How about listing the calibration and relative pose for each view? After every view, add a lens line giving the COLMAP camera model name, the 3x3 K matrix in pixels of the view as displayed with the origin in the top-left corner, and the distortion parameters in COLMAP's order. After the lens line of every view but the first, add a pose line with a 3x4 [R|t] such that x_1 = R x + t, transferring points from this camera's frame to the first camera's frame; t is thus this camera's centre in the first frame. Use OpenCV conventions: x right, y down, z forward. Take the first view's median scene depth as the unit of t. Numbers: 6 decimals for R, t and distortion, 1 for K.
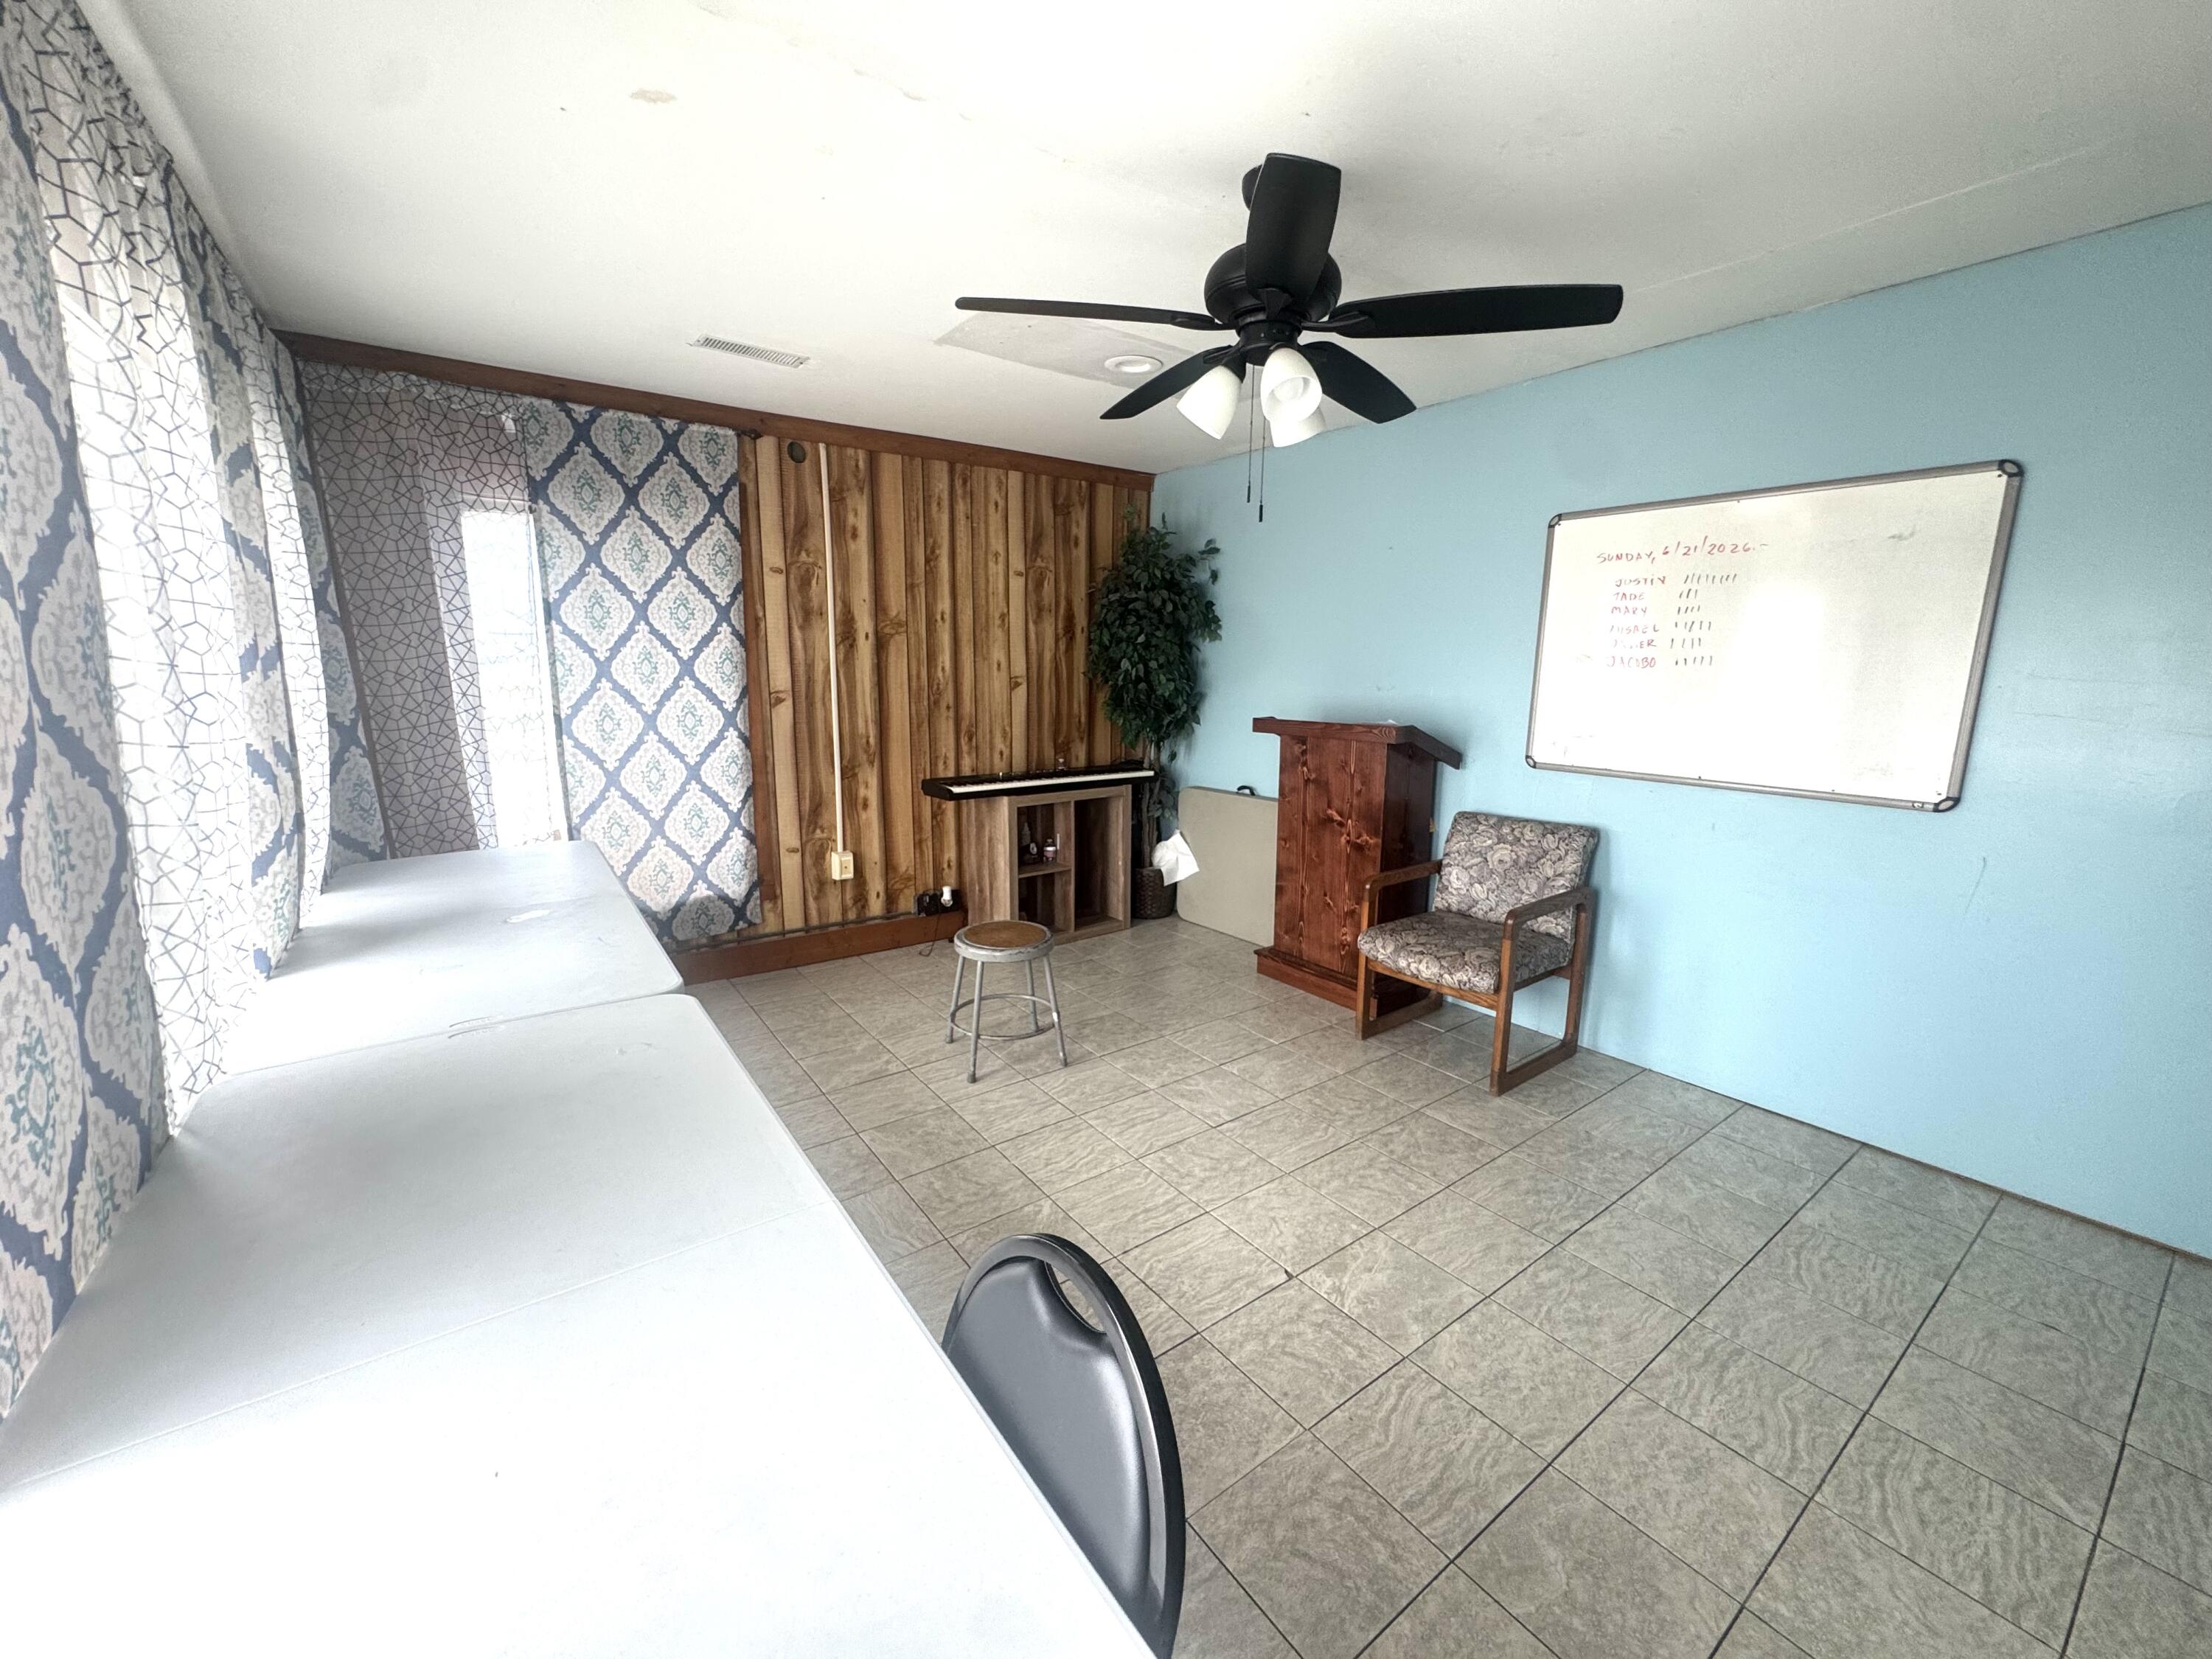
lens RADIAL K [[886.7, 0, 1105.5], [0, 886.7, 828.4], [0, 0, 1]] dist [-0.005517, -0.000199]
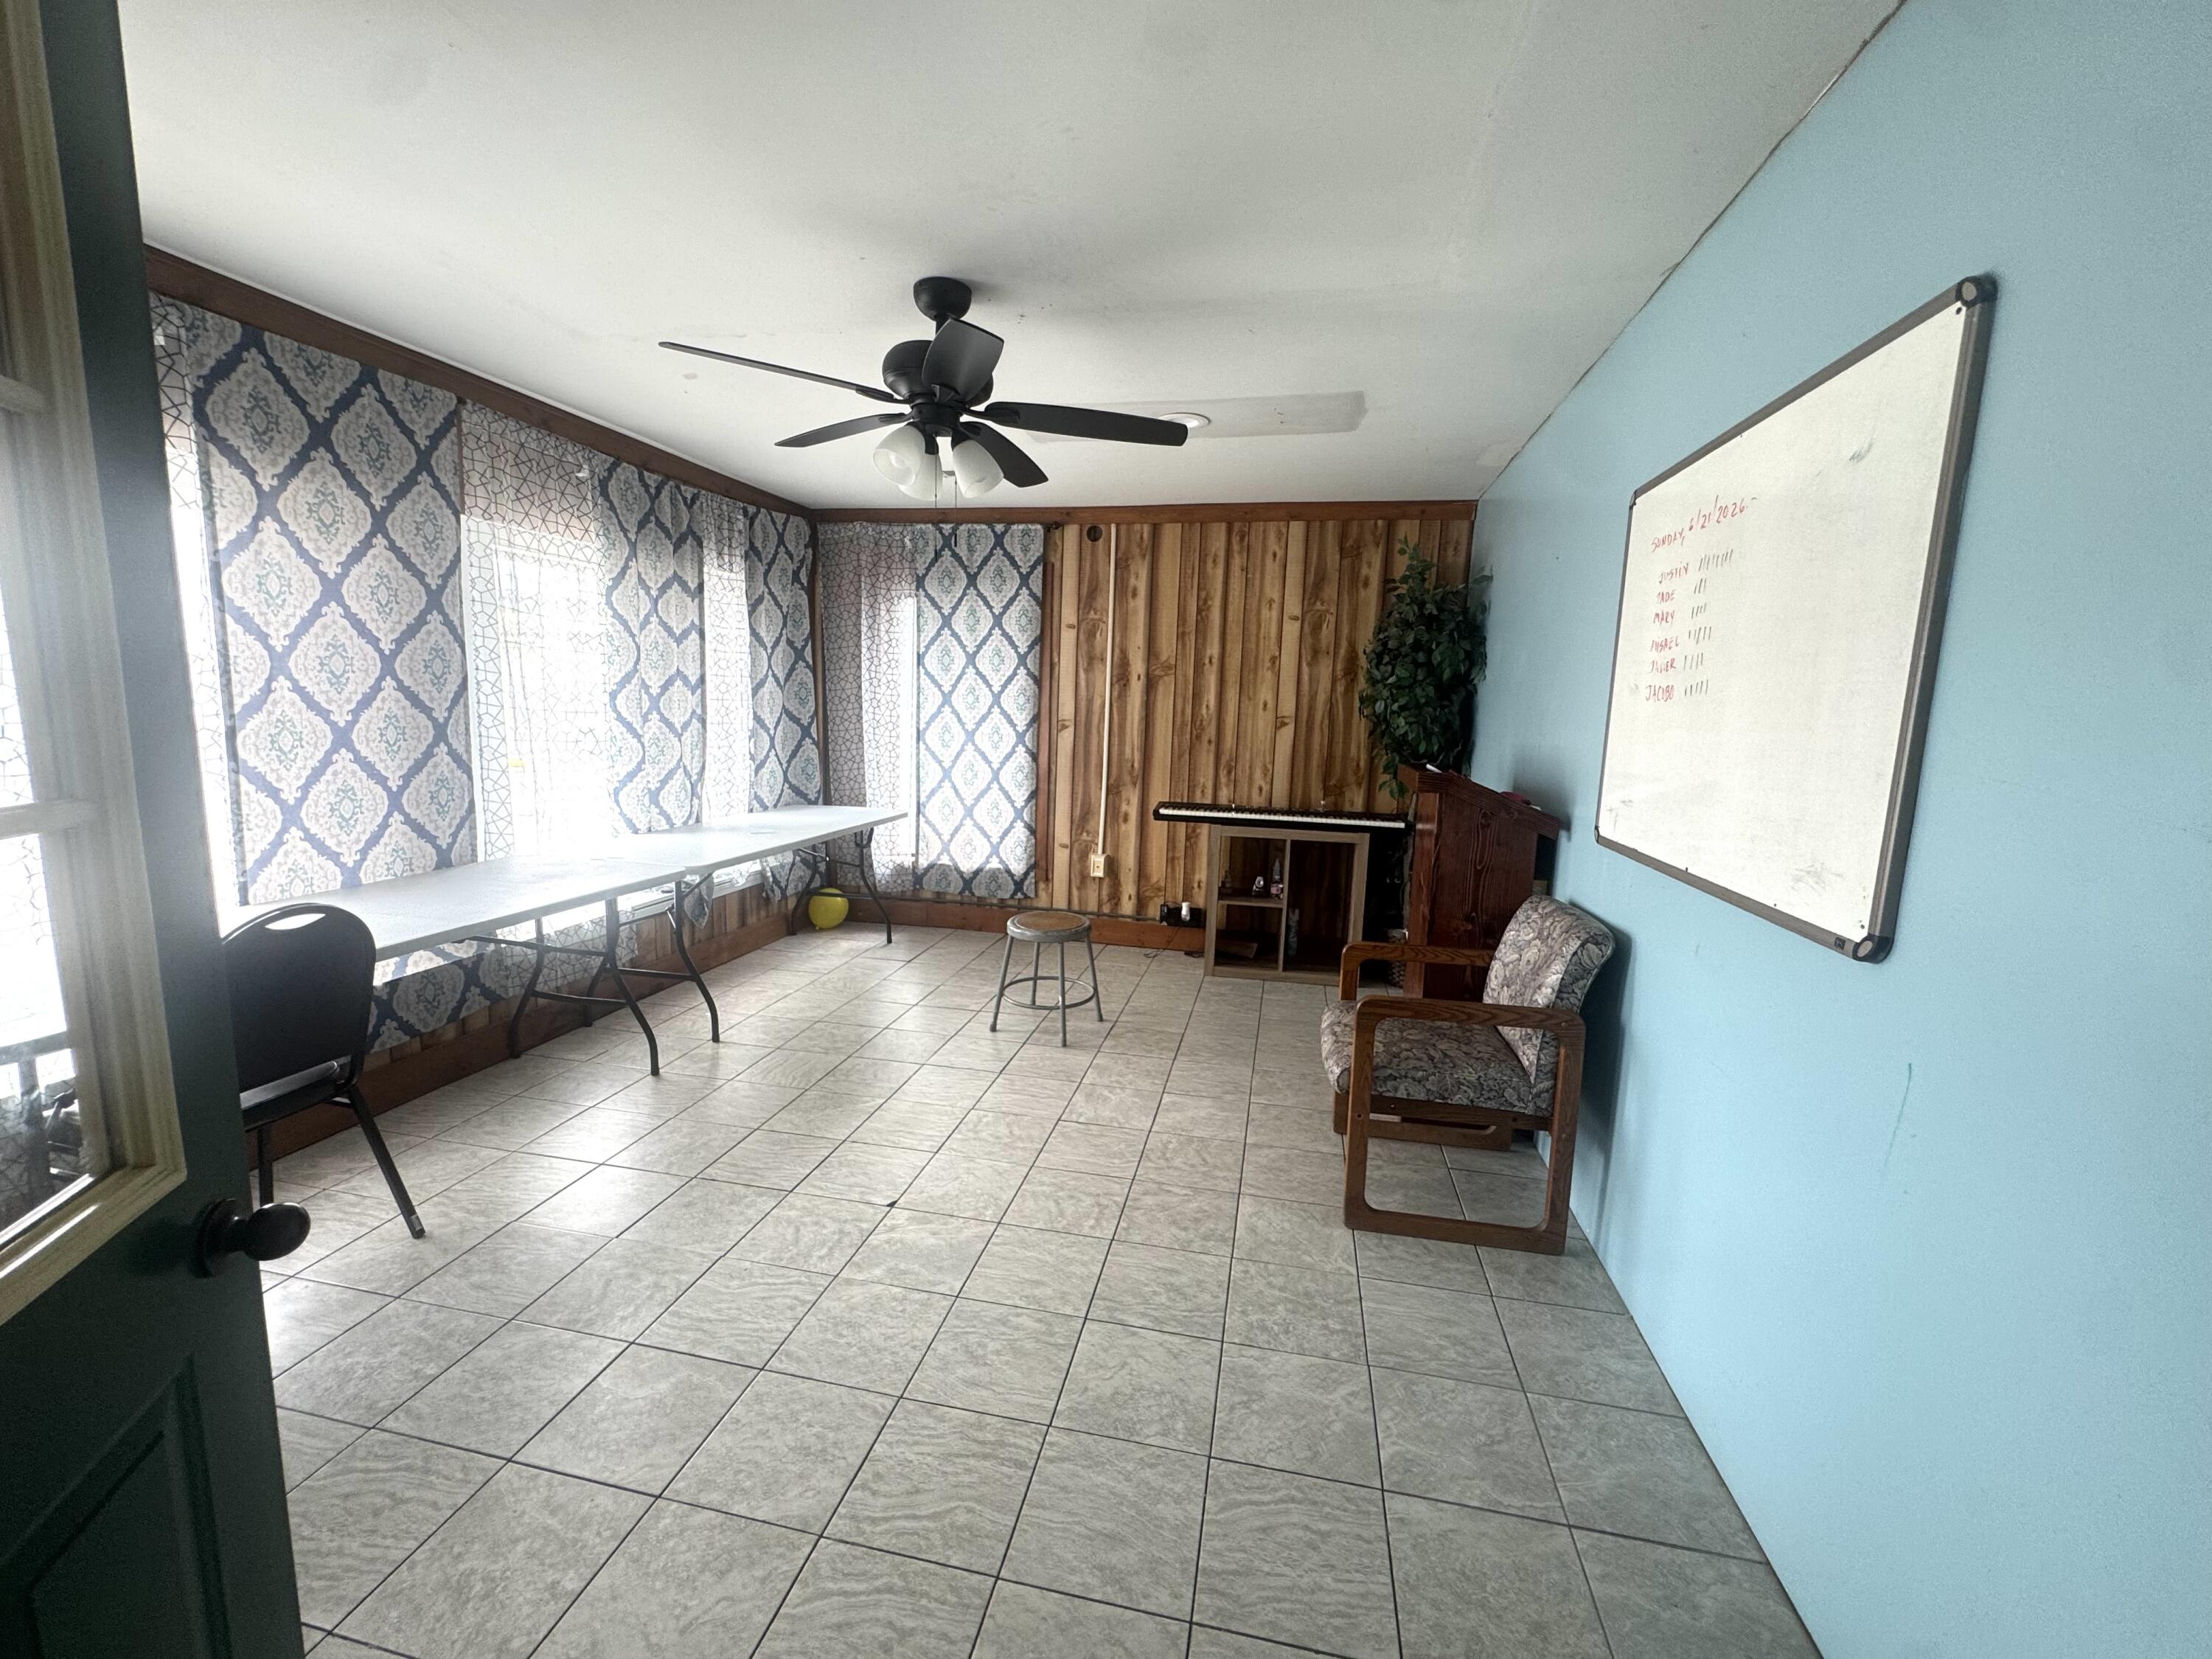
lens RADIAL K [[886.7, 0, 1103.5], [0, 886.7, 828.8], [0, 0, 1]] dist [-0.005517, -0.000199]
pose [[0.669378, 0.115410, -0.733903, 0.622019], [-0.164674, 0.986336, 0.004911, -0.014961], [0.724441, 0.117567, 0.679237, 0.189287]]
